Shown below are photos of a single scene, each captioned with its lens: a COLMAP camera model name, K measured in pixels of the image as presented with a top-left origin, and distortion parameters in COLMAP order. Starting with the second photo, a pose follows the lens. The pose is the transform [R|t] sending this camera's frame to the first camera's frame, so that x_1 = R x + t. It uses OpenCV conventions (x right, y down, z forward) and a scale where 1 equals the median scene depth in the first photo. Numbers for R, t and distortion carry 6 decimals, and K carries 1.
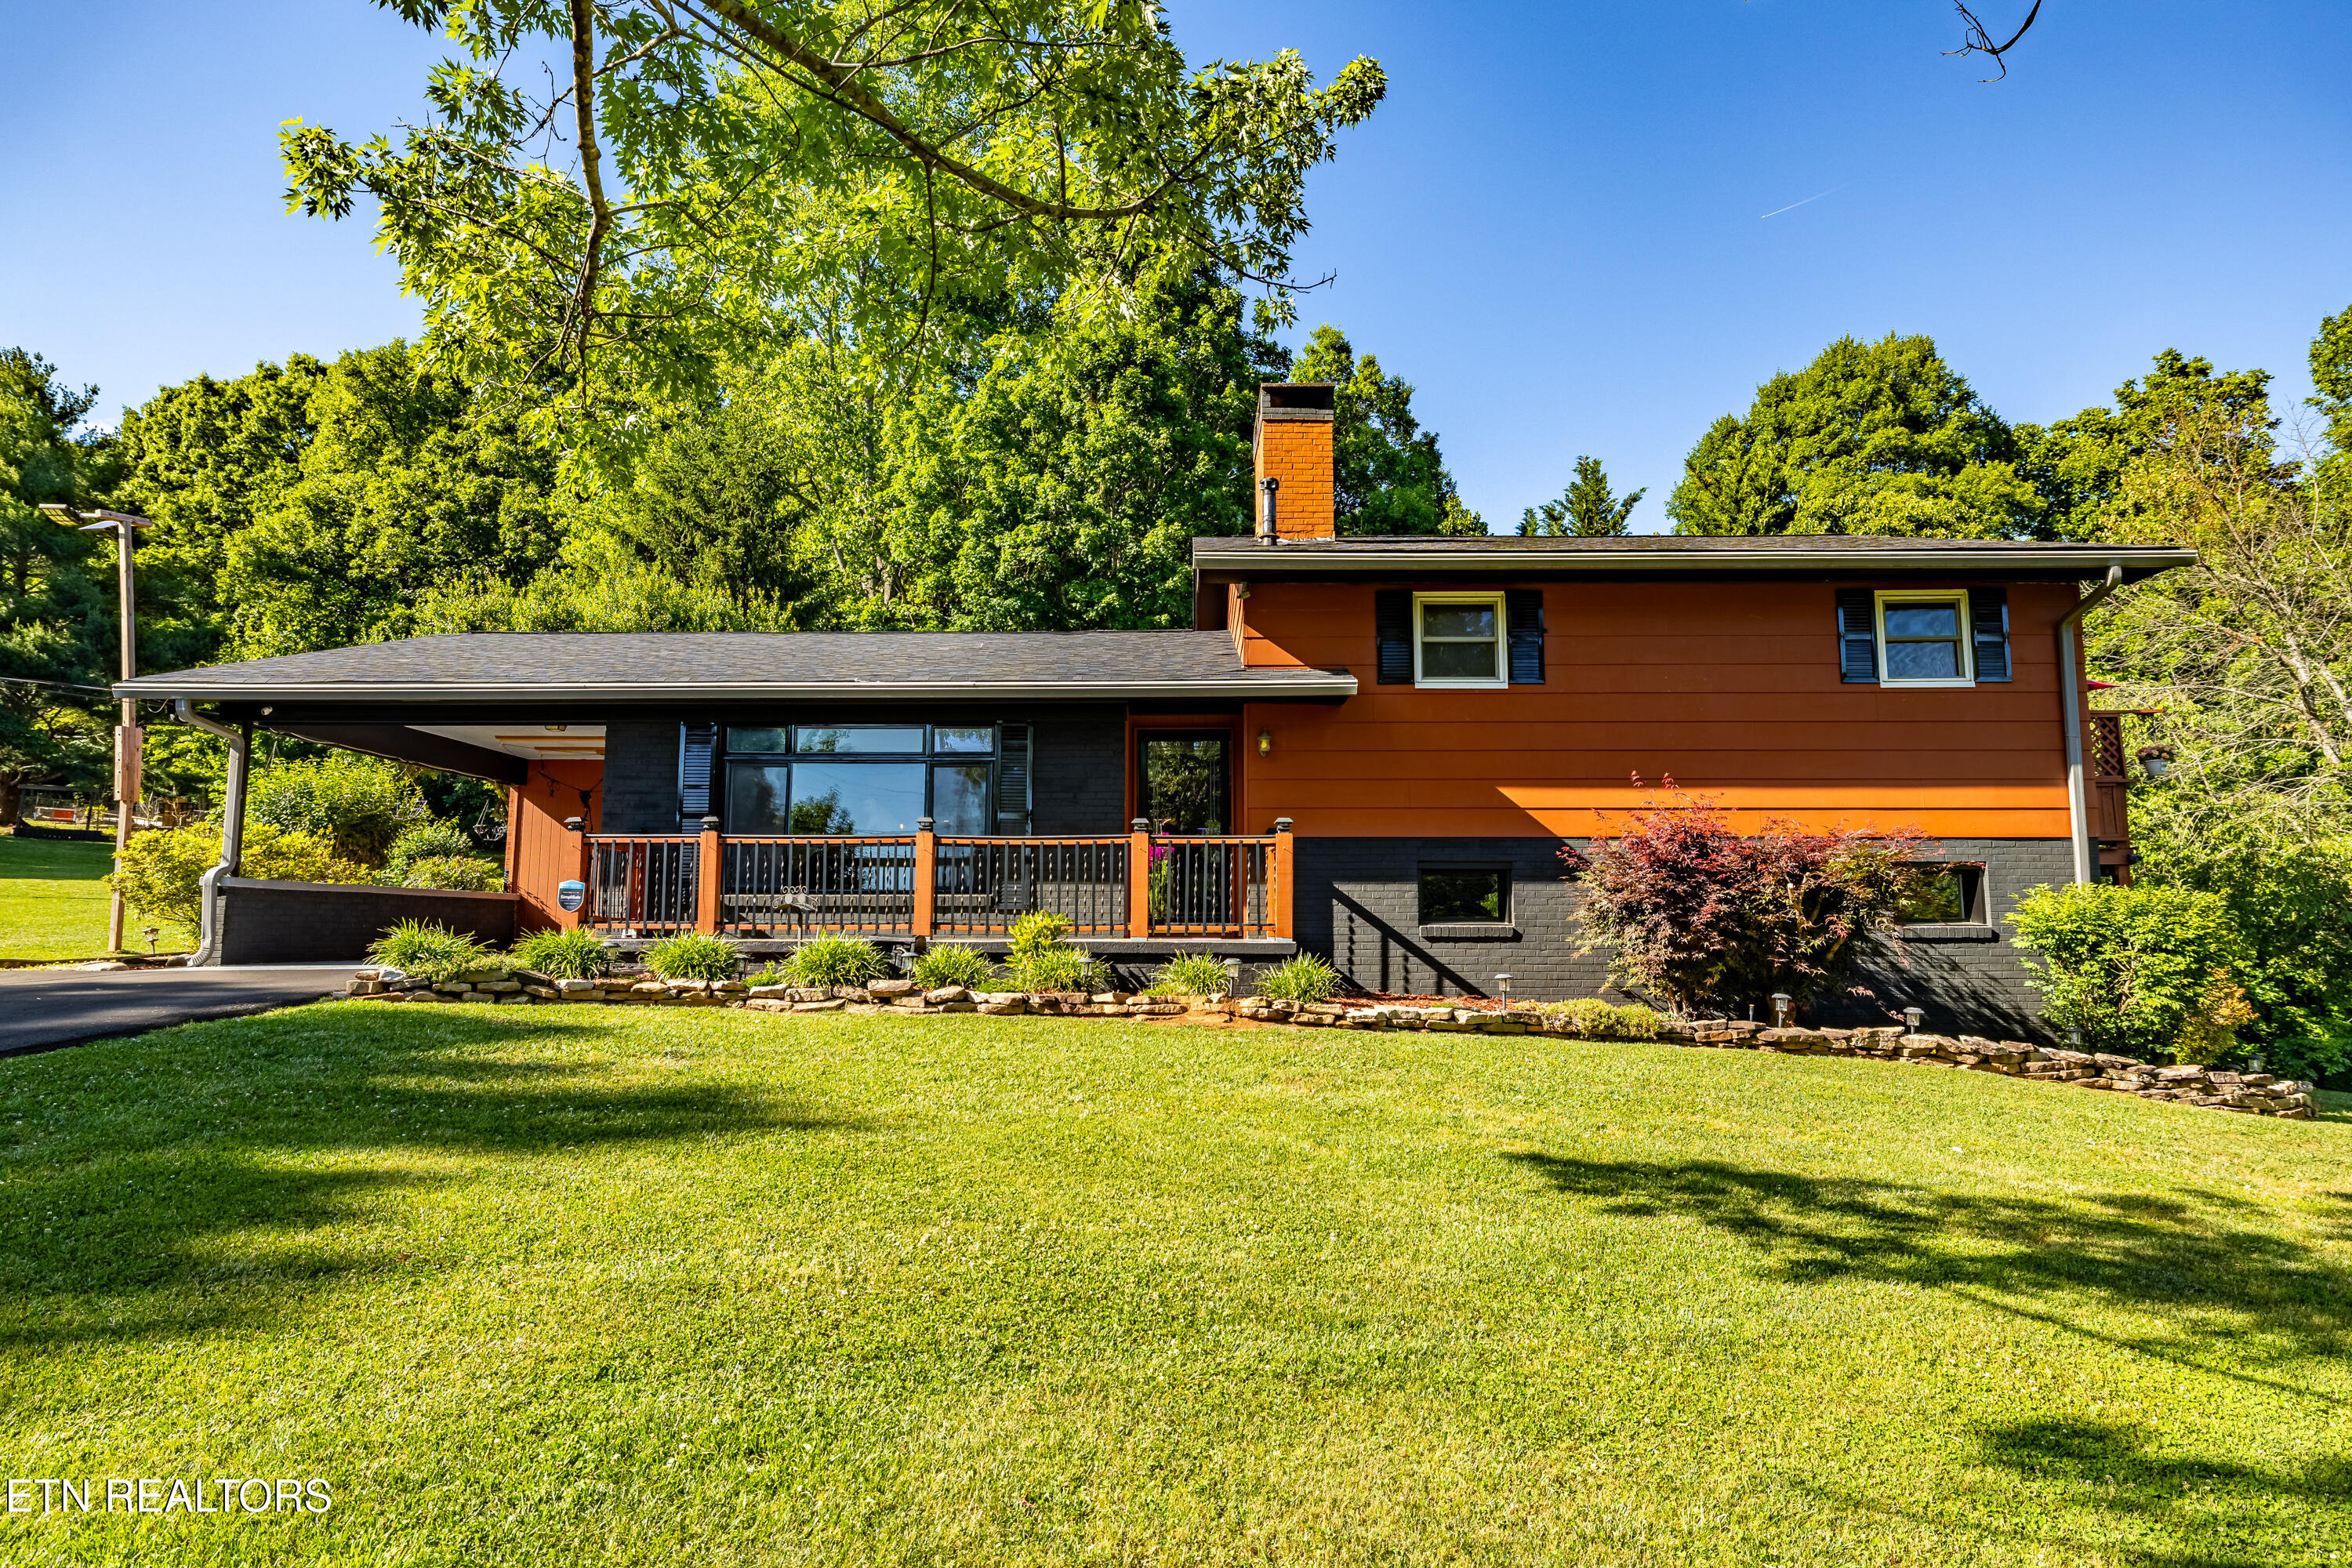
lens RADIAL K [[1339.6, 0, 1184.4], [0, 1339.6, 777.3], [0, 0, 1]] dist [0.004982, -0.000973]
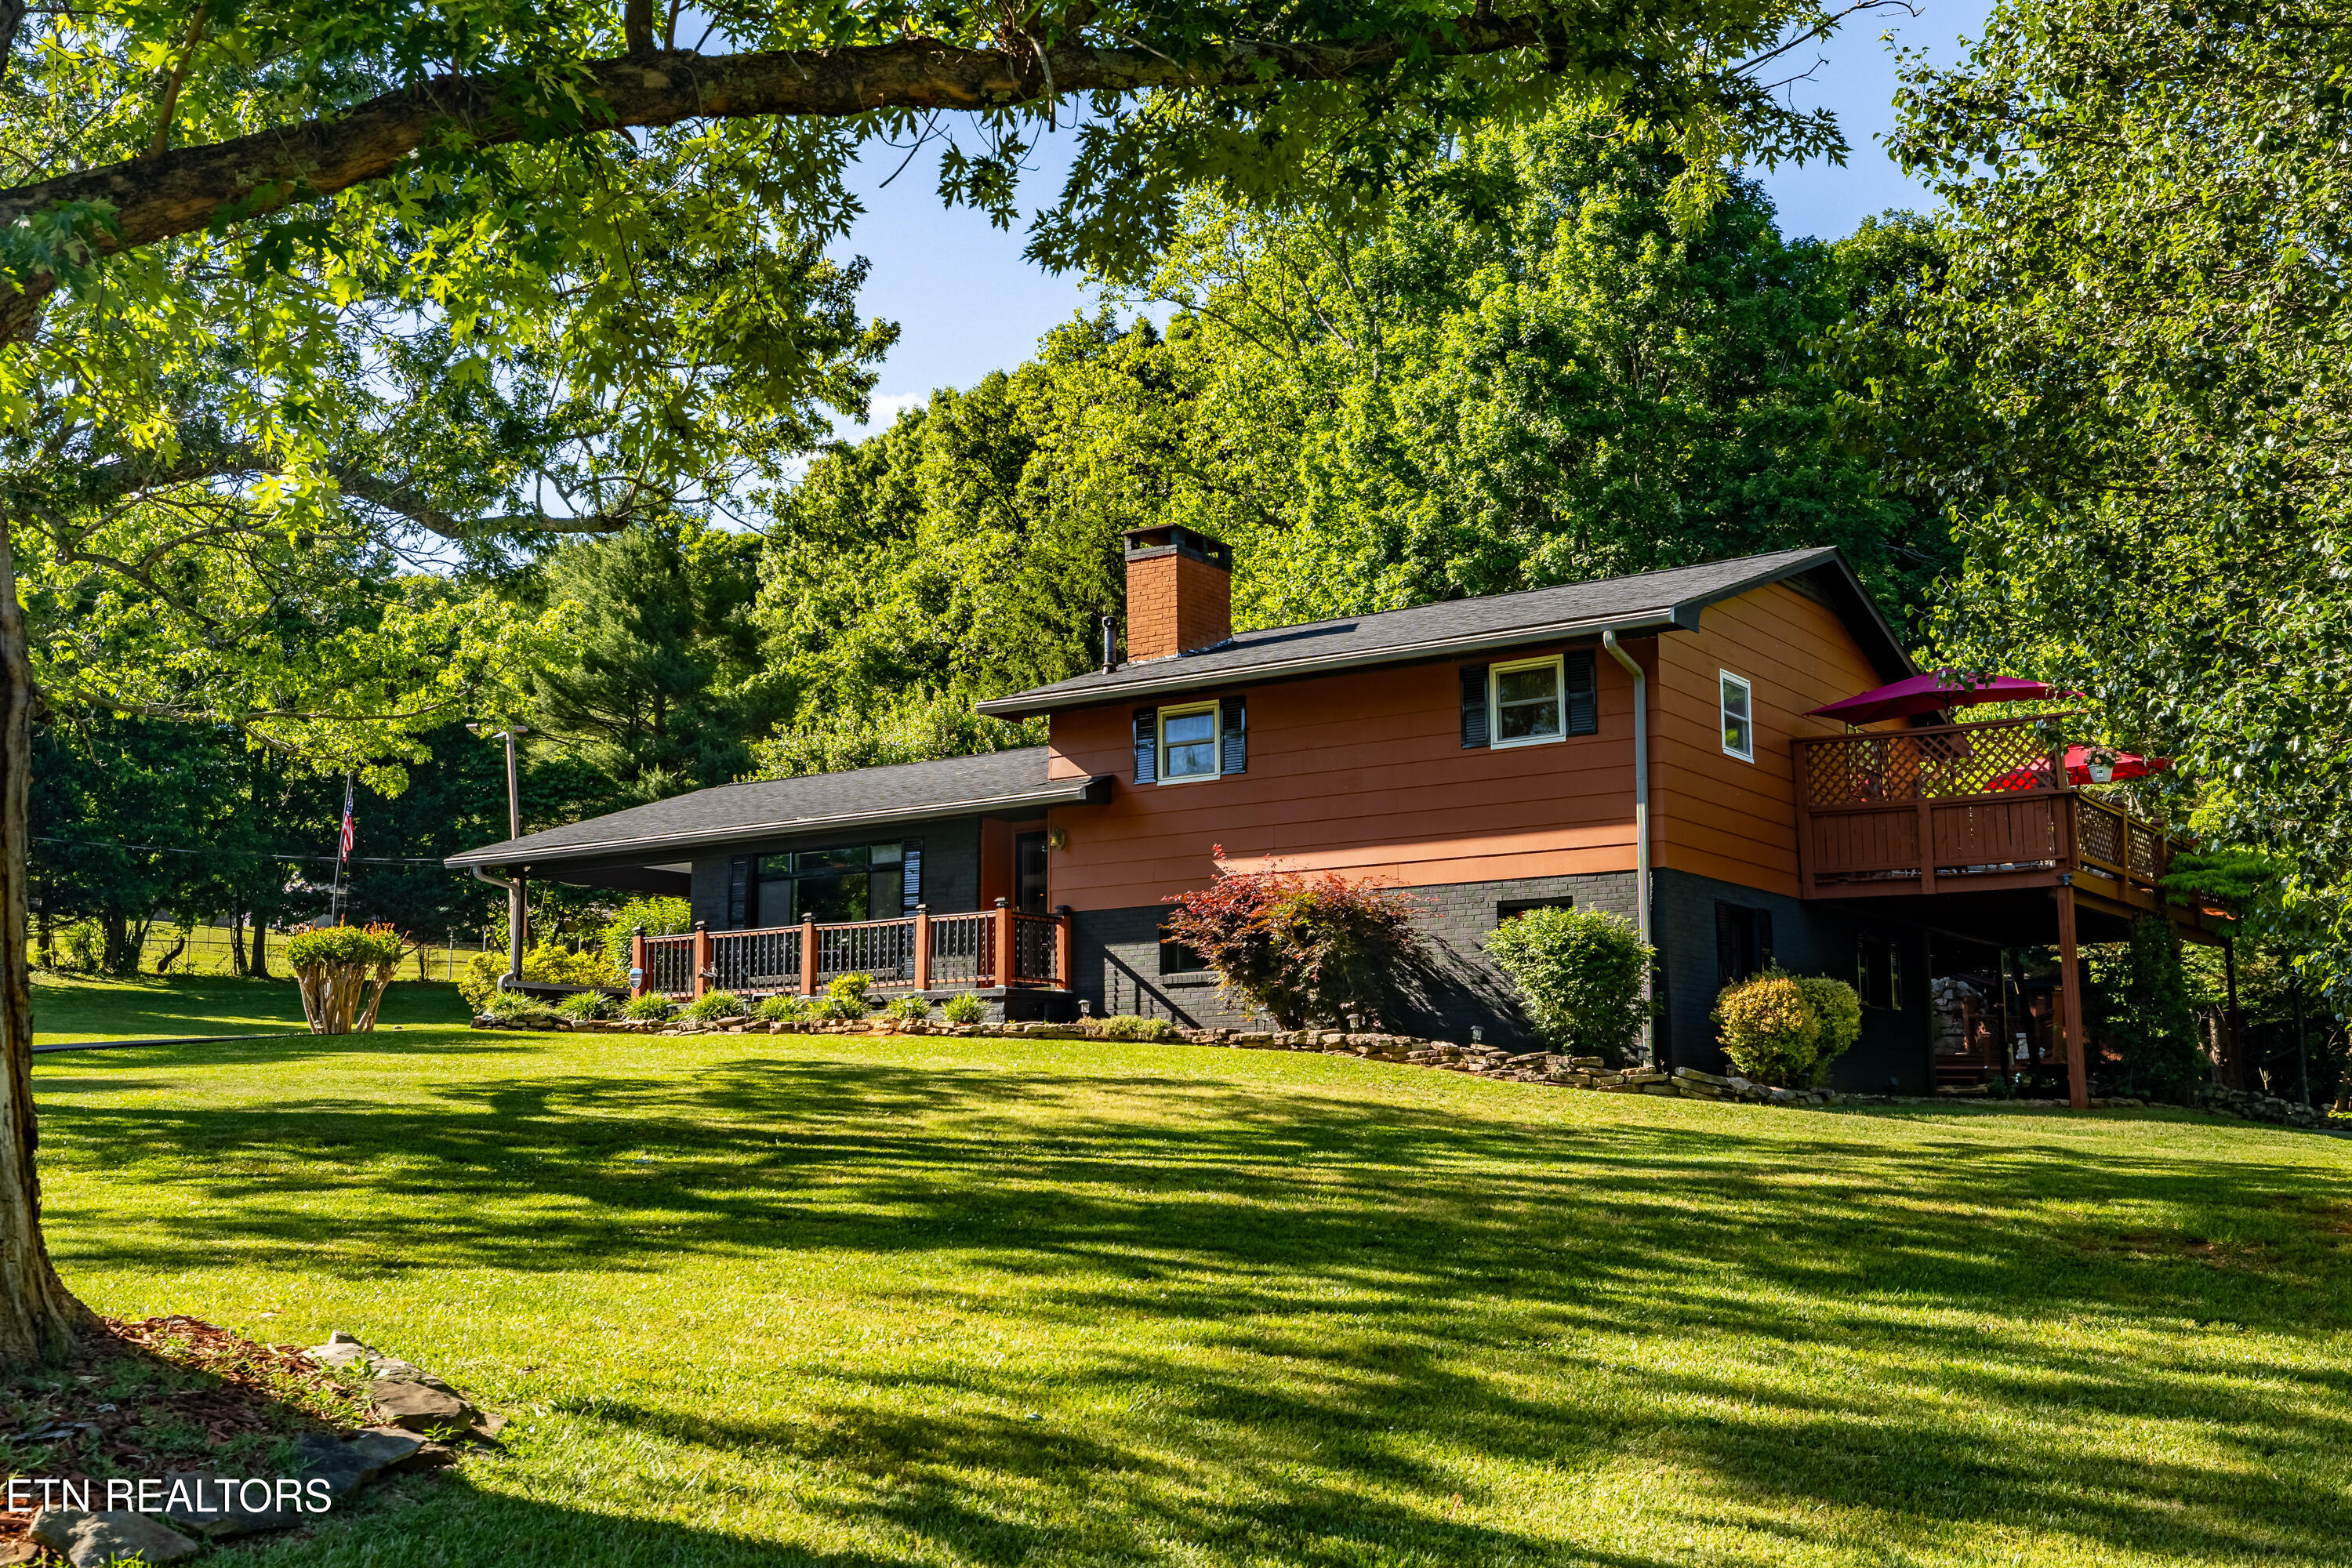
lens RADIAL K [[2436.6, 0, 1175.4], [0, 2436.6, 786.1], [0, 0, 1]] dist [0.010637, 0.000000]
pose [[0.832869, -0.088126, -0.546409, 1.255814], [0.071570, 0.996102, -0.051561, 0.045572], [0.548823, 0.003837, 0.835930, -0.779048]]
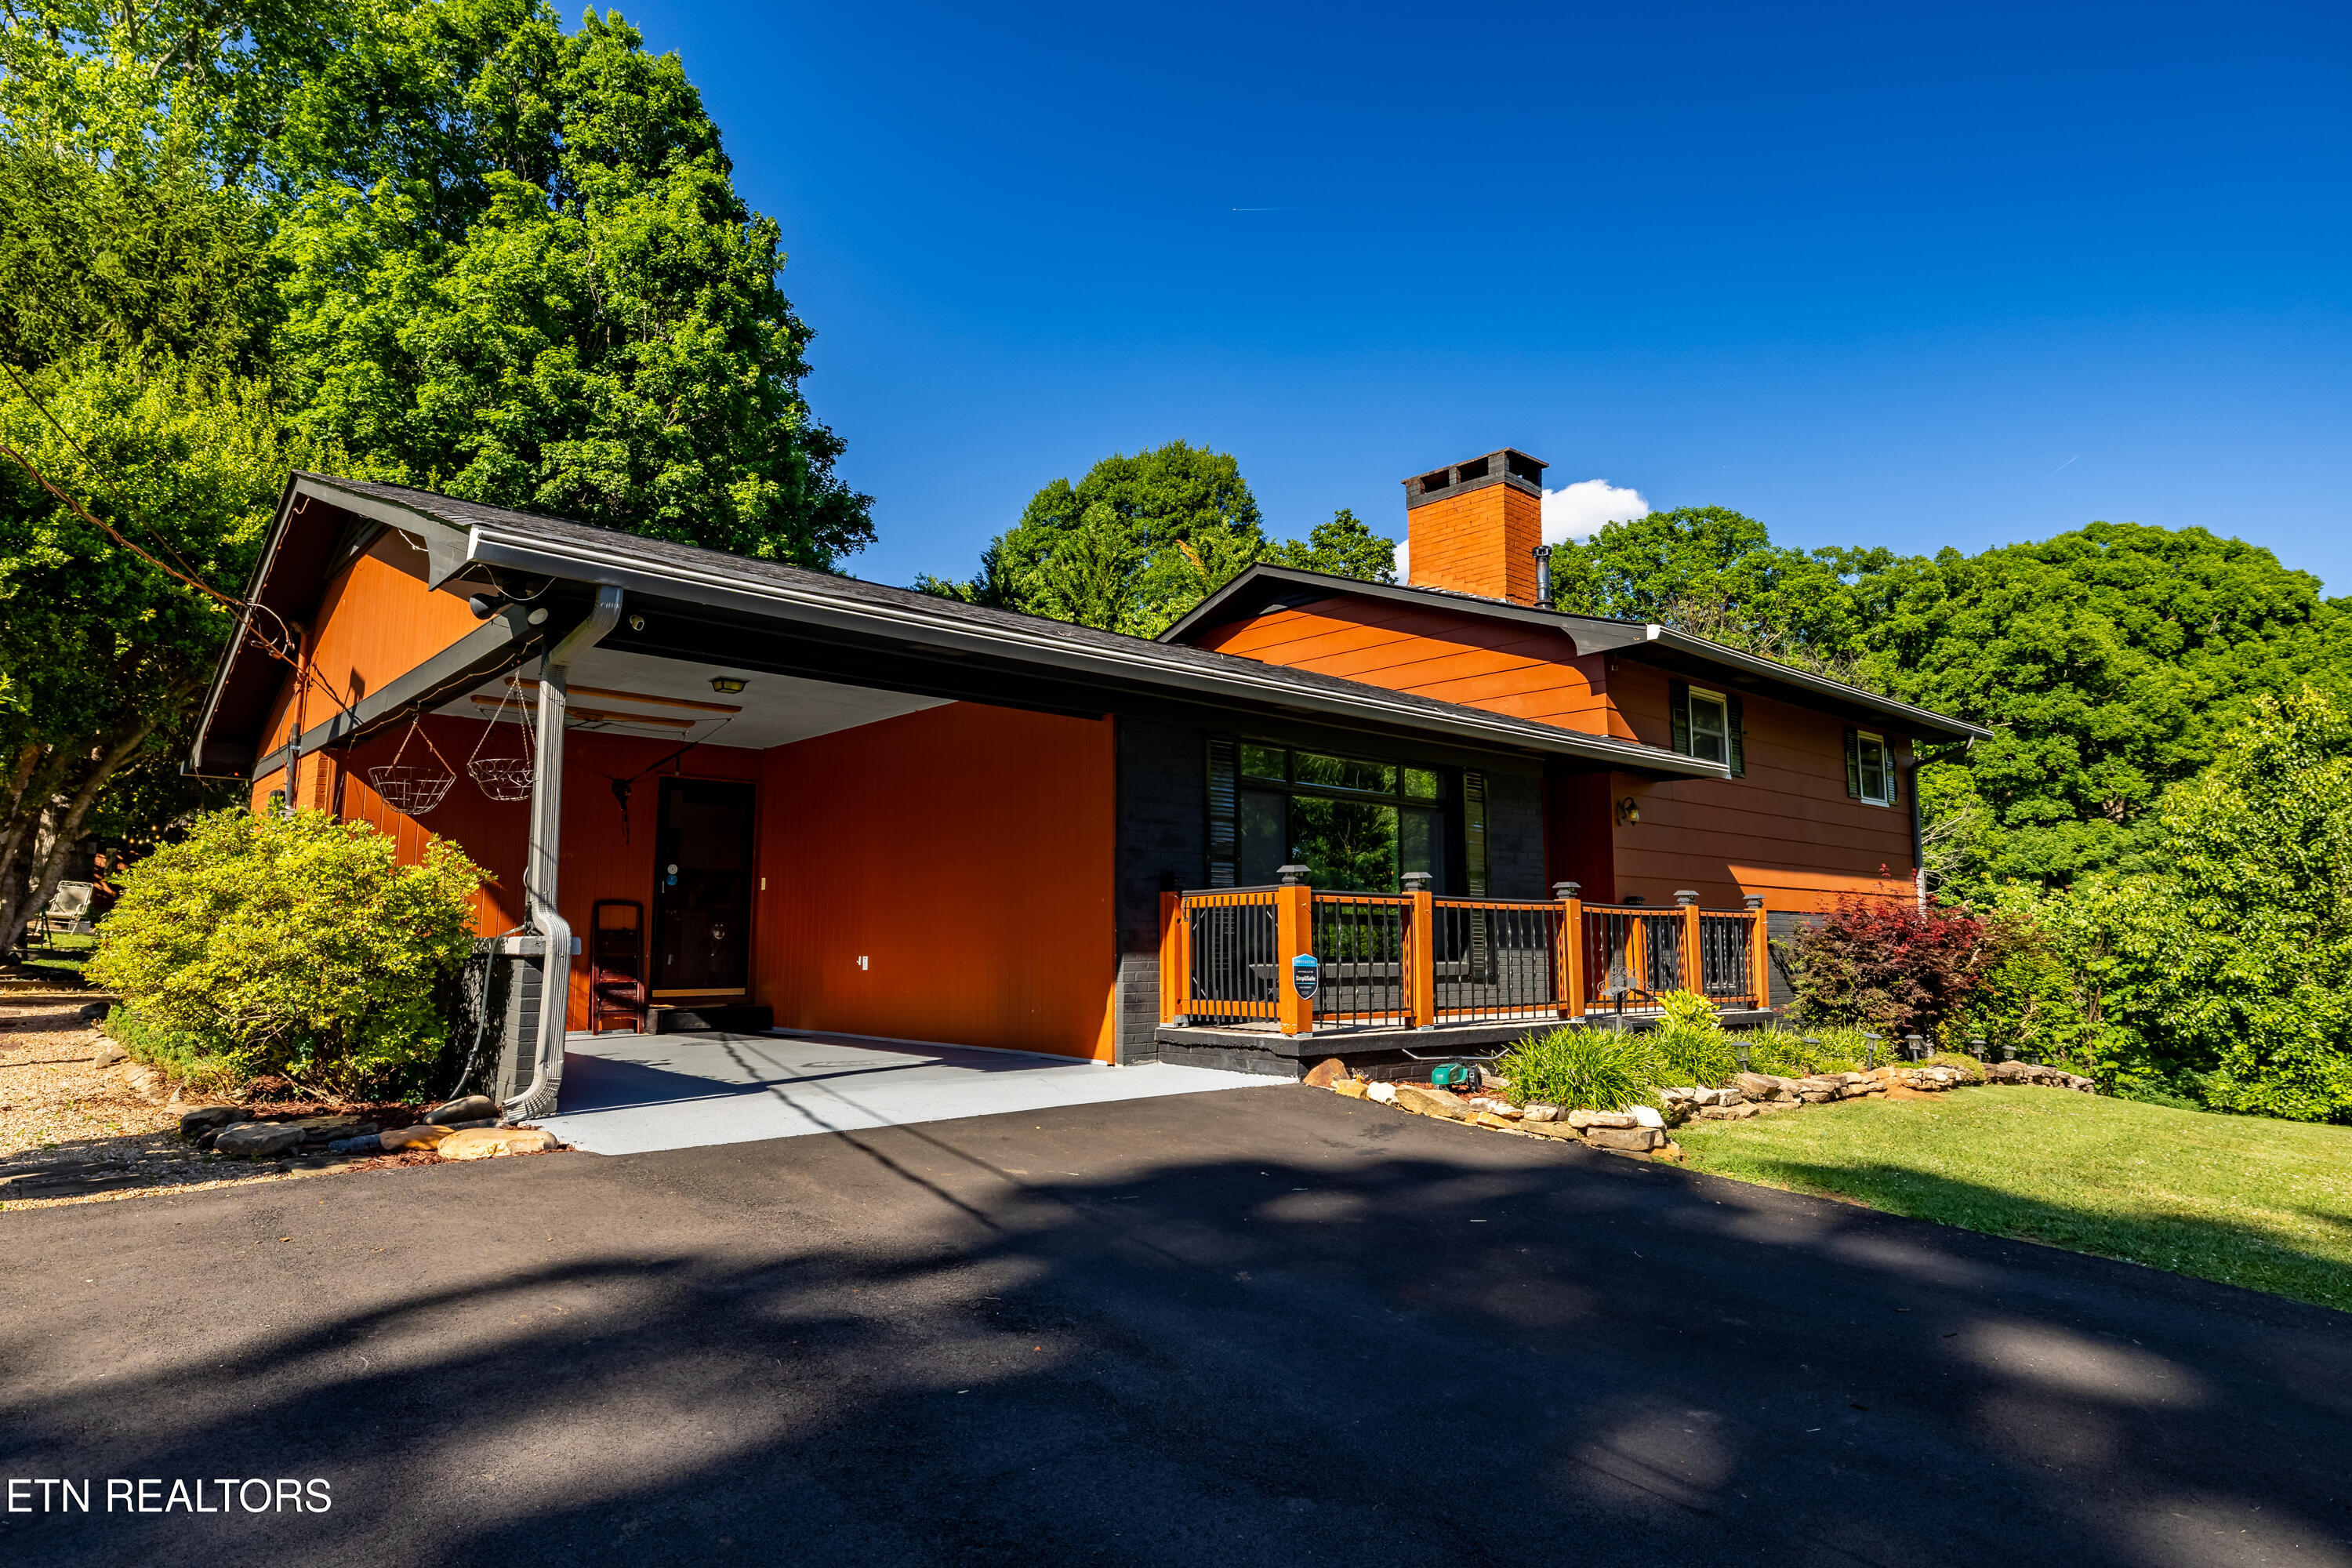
lens RADIAL K [[1339.6, 0, 1179.4], [0, 1339.6, 785.2], [0, 0, 1]] dist [0.004982, -0.000973]
pose [[0.738695, 0.081260, 0.669124, -0.780878], [-0.081195, 0.996205, -0.031345, 0.012361], [-0.669131, -0.031176, 0.742490, 0.417497]]
